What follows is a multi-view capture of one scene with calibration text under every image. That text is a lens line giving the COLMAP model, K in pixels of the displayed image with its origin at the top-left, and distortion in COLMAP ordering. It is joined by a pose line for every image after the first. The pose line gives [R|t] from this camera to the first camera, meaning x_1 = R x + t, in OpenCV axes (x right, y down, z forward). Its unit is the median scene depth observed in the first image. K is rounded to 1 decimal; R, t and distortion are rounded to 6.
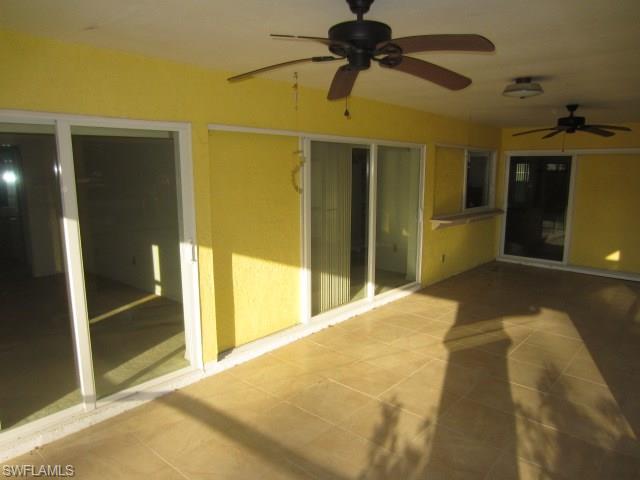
lens RADIAL K [[452.4, 0, 321.2], [0, 452.4, 241.1], [0, 0, 1]] dist [-0.034773, 0.006551]
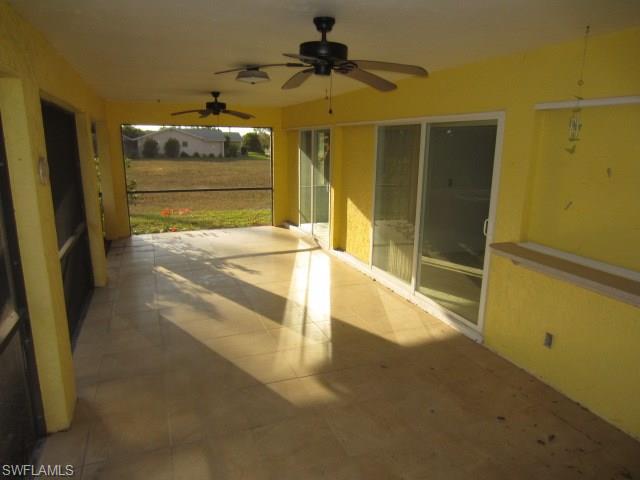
lens RADIAL K [[452.4, 0, 320.9], [0, 452.4, 240.8], [0, 0, 1]] dist [-0.034773, 0.006551]
pose [[-0.466802, 0.189982, -0.863714, 1.620097], [-0.151162, 0.945139, 0.289589, -0.345901], [0.871347, 0.265742, -0.412475, 1.966176]]
